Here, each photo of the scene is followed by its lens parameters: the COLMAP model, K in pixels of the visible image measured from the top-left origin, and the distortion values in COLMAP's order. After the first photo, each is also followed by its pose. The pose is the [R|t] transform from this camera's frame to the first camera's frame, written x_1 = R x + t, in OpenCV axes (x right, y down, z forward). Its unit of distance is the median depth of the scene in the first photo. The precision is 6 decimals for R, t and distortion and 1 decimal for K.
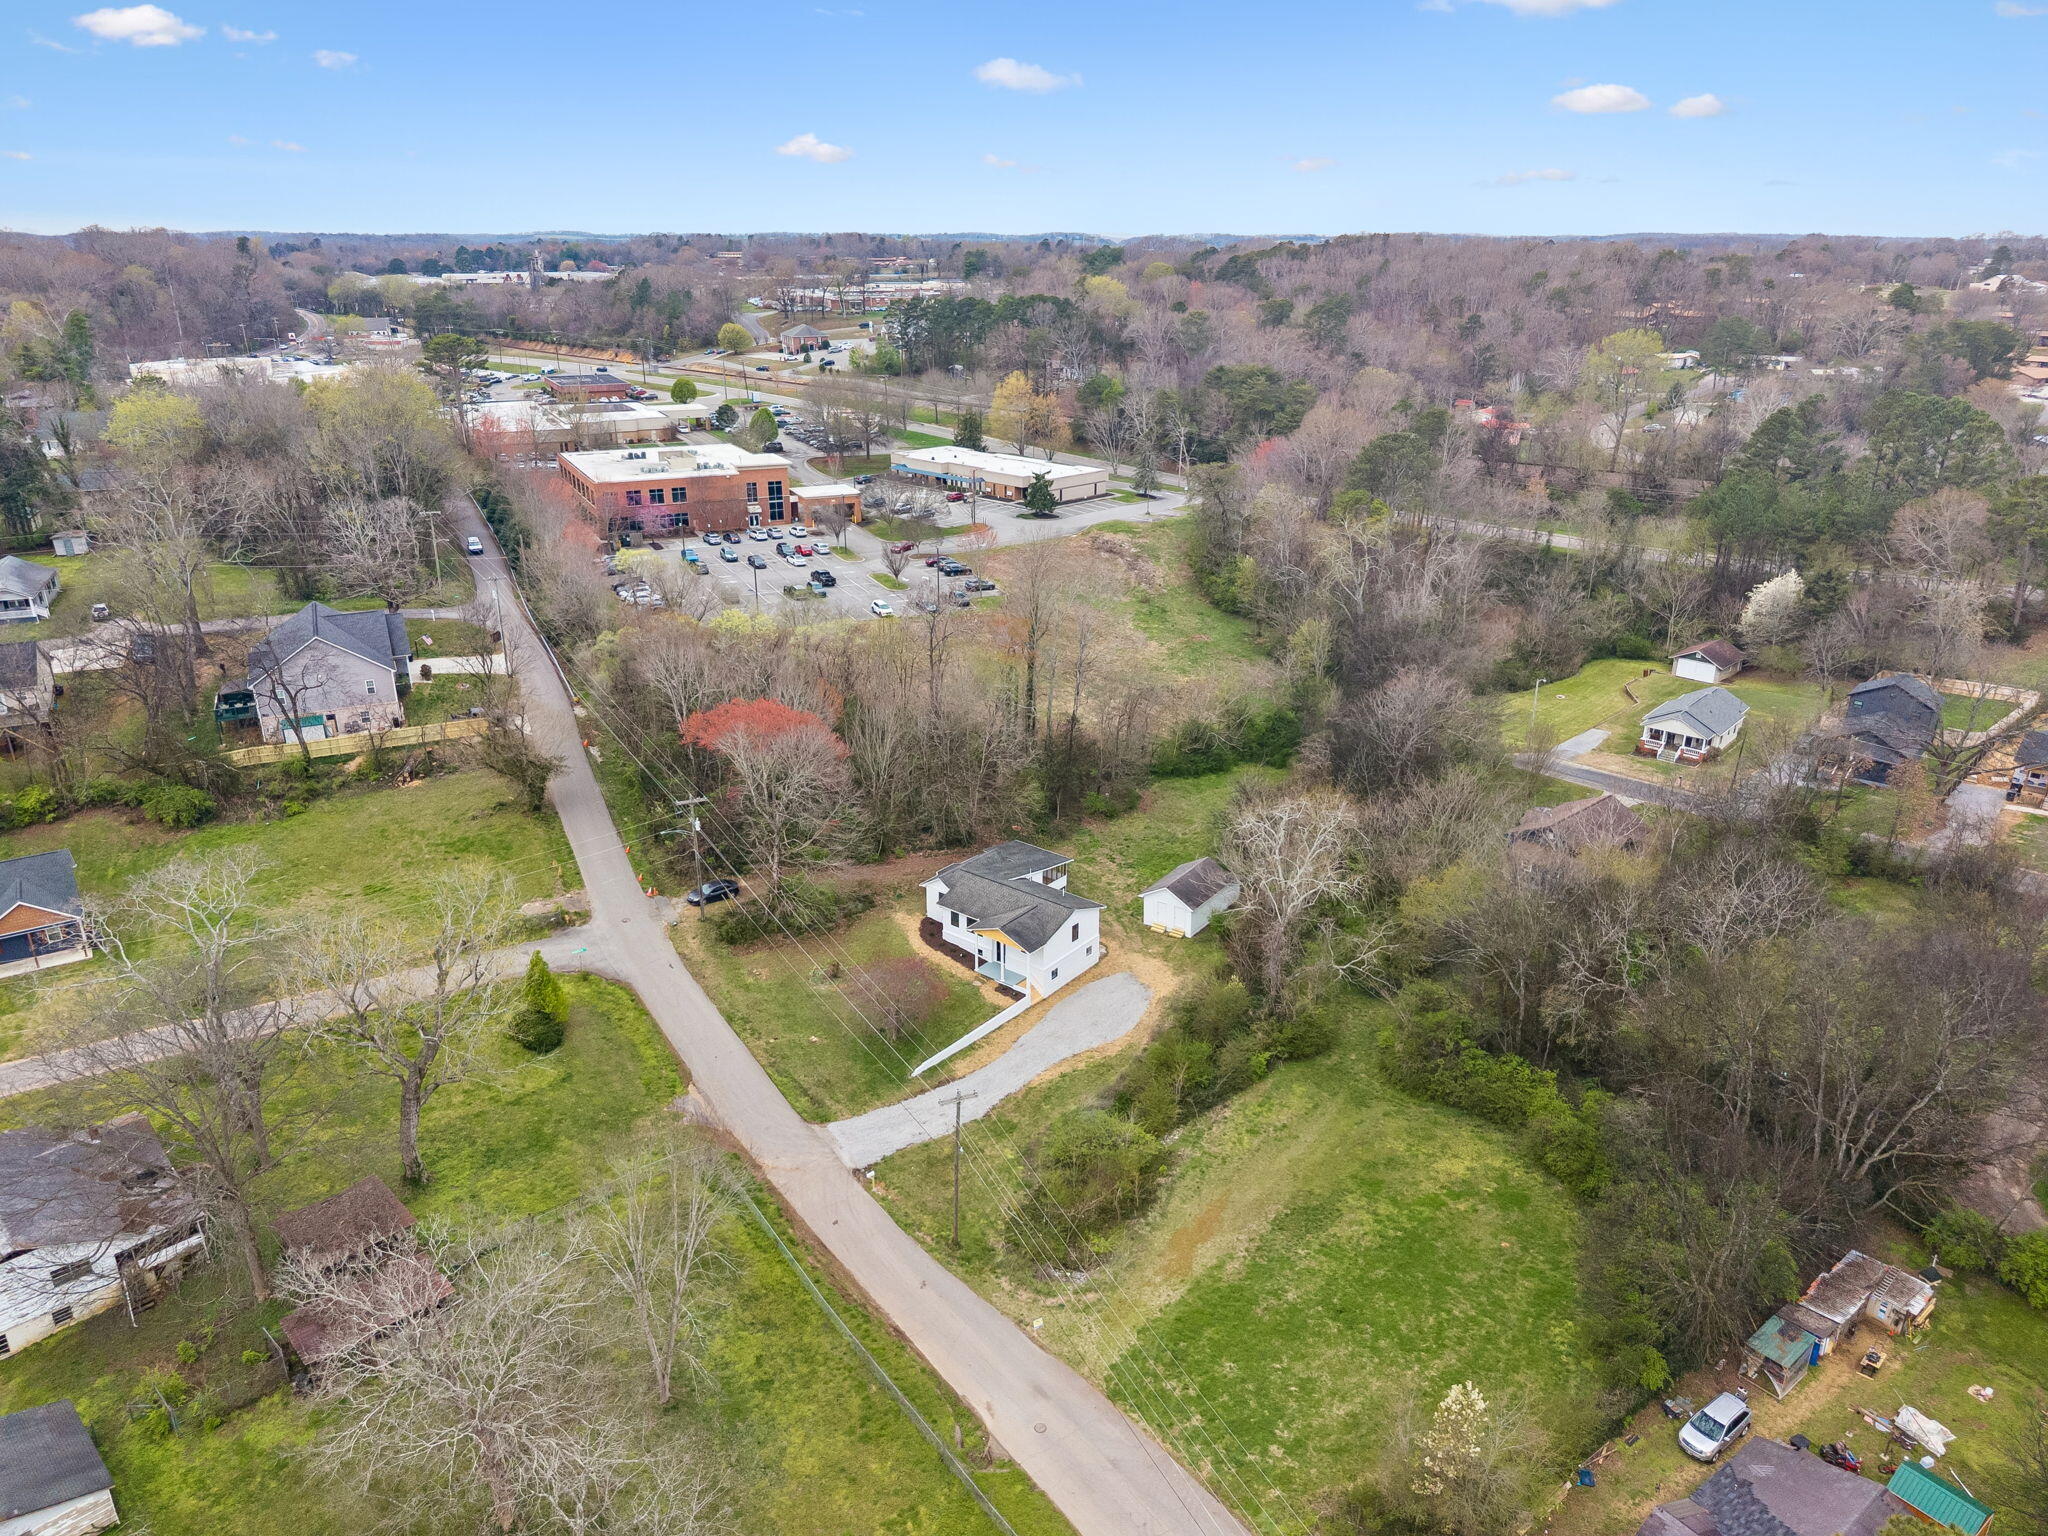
lens RADIAL K [[1393.3, 0, 1098.0], [0, 1393.3, 771.3], [0, 0, 1]] dist [0.049887, -0.101153]
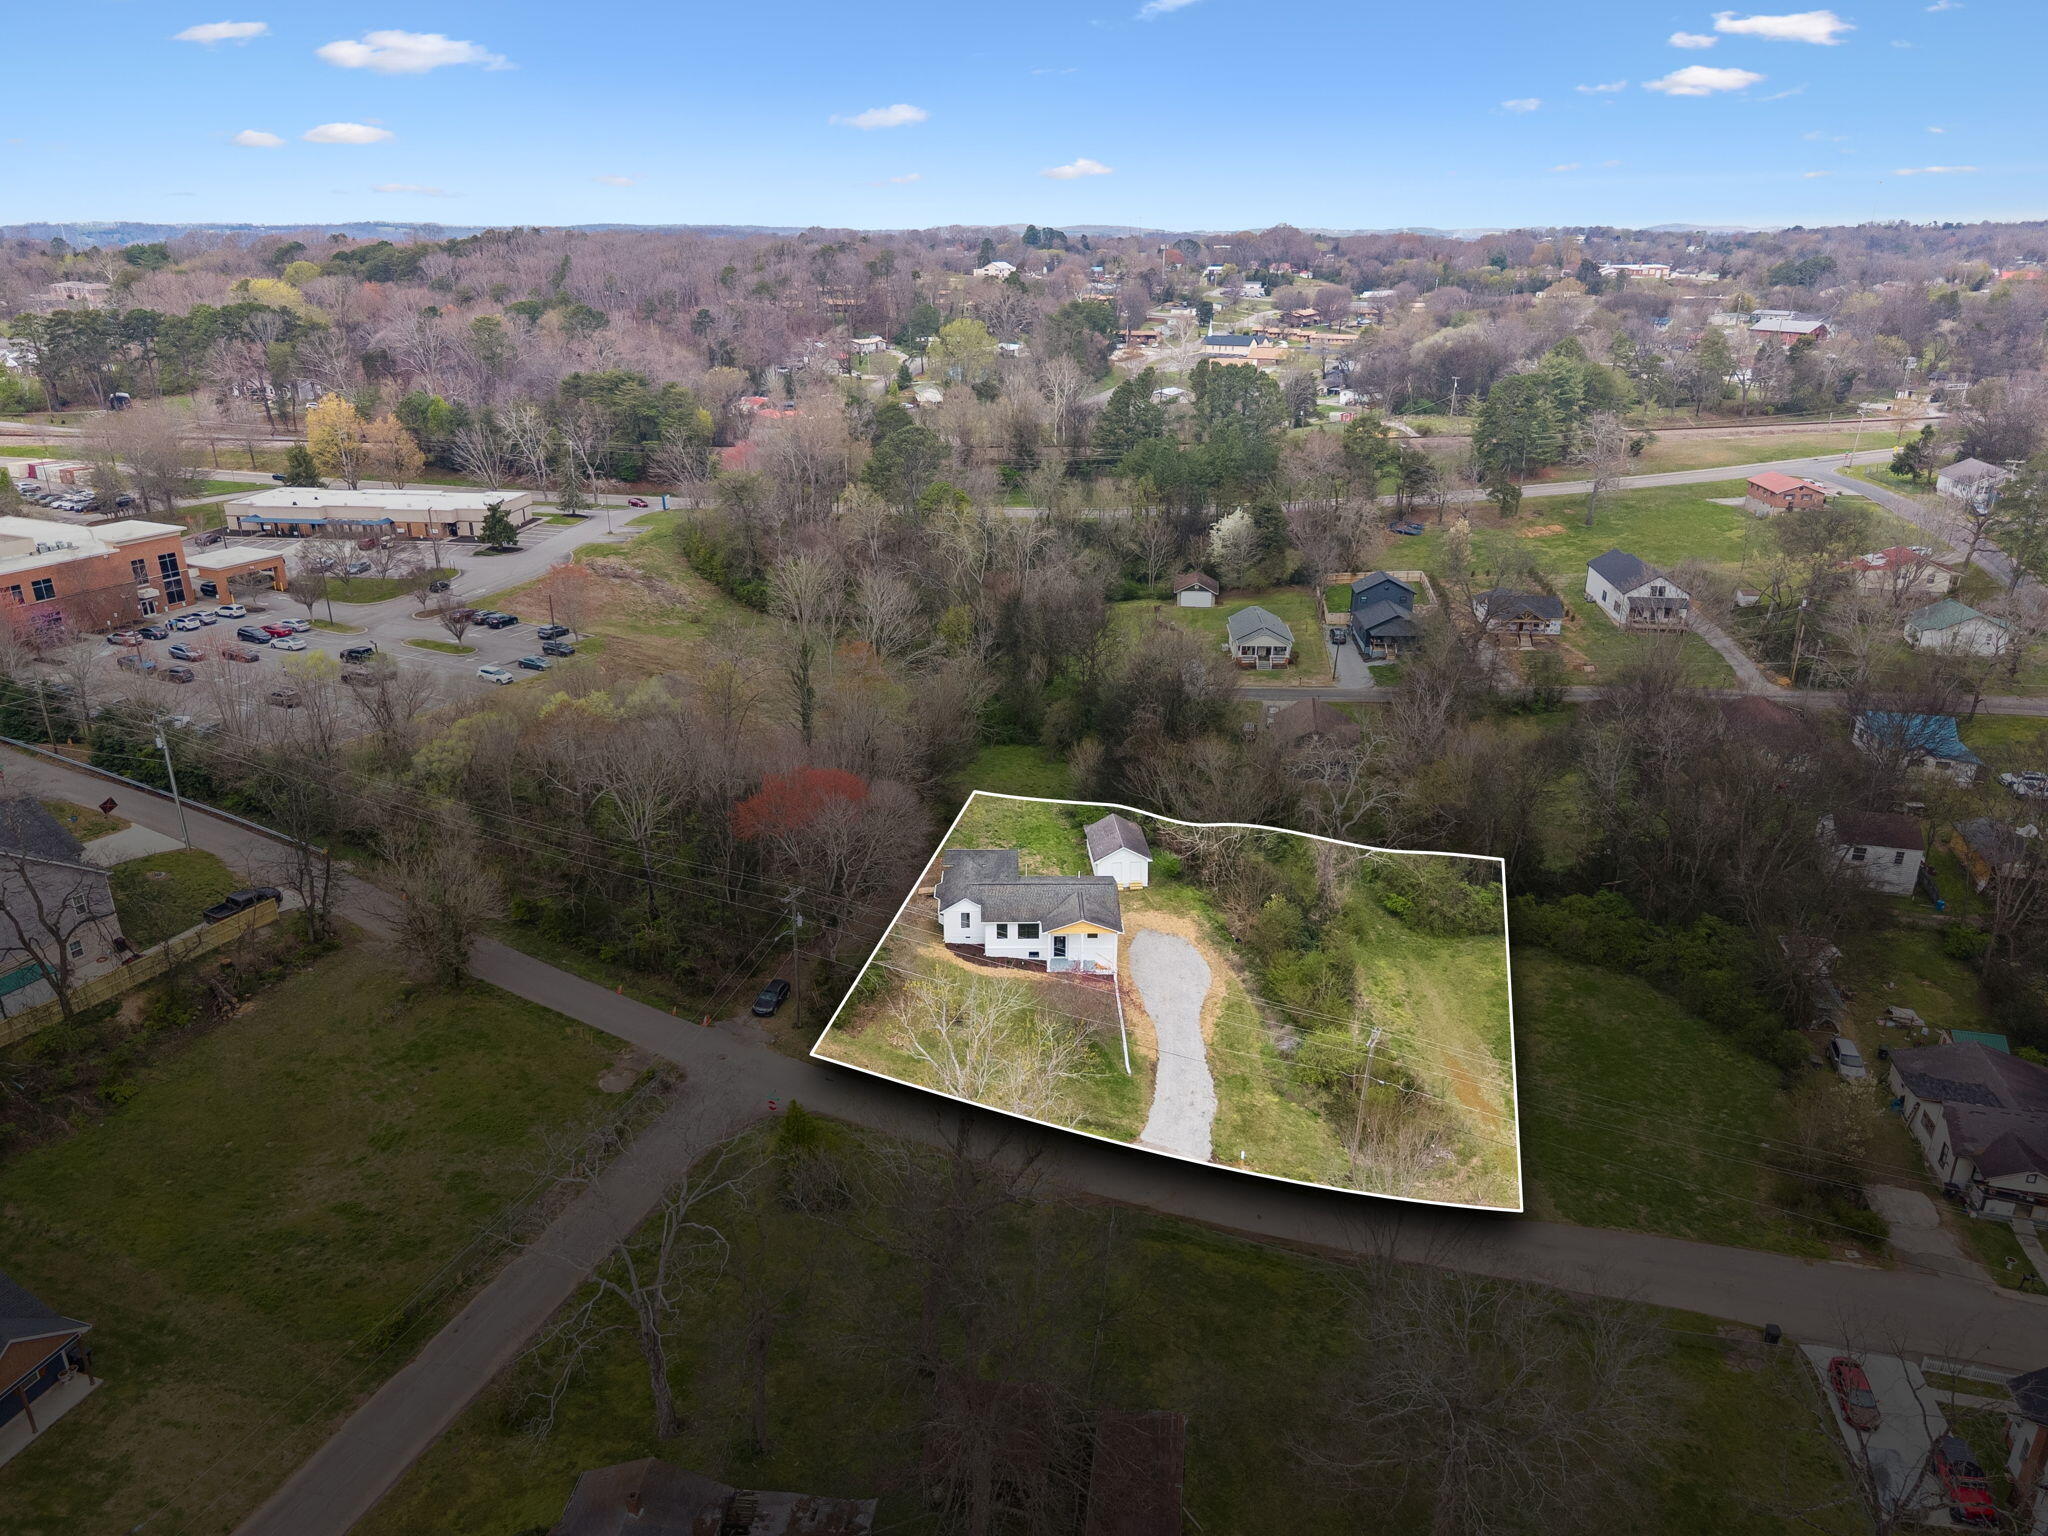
lens RADIAL K [[1393.3, 0, 1098.0], [0, 1393.3, 771.3], [0, 0, 1]] dist [0.049887, -0.101153]
pose [[0.771857, -0.228006, 0.593507, -0.608763], [0.225386, 0.970987, 0.079907, -0.068129], [-0.594507, 0.072091, 0.800852, 0.157084]]
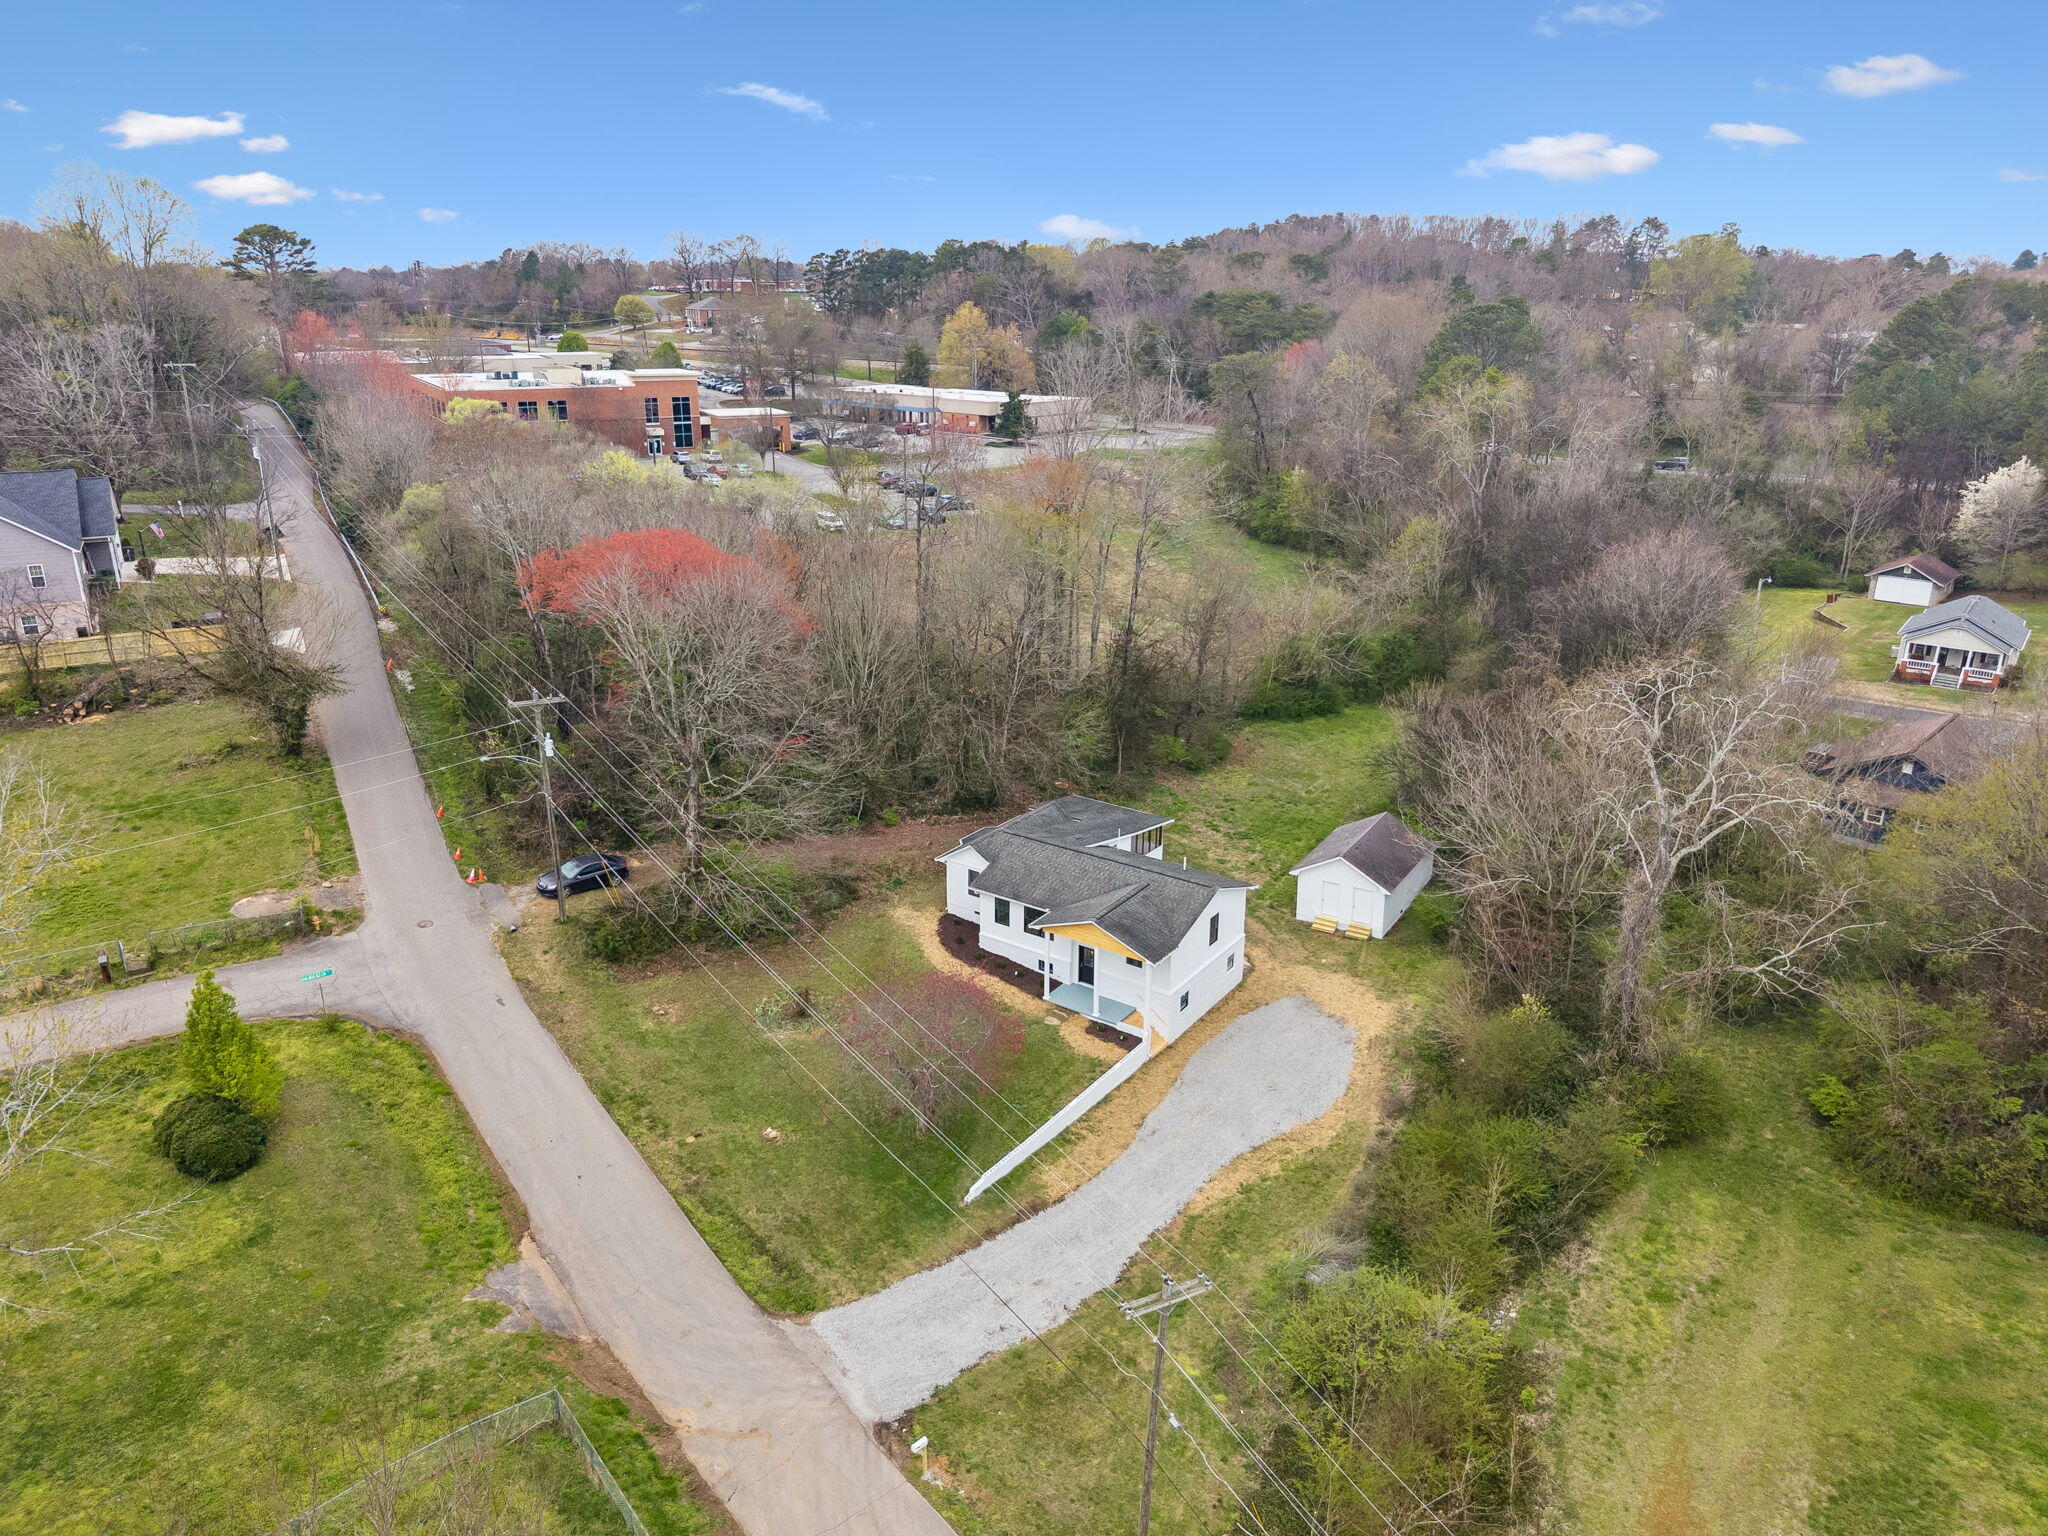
lens RADIAL K [[1398.7, 0, 1058.8], [0, 1398.7, 768.6], [0, 0, 1]] dist [-0.004195, 0.005471]
pose [[0.999130, -0.020969, 0.036059, -0.098201], [0.022322, 0.999046, -0.037537, 0.067973], [-0.035237, 0.038309, 0.998644, 0.412085]]
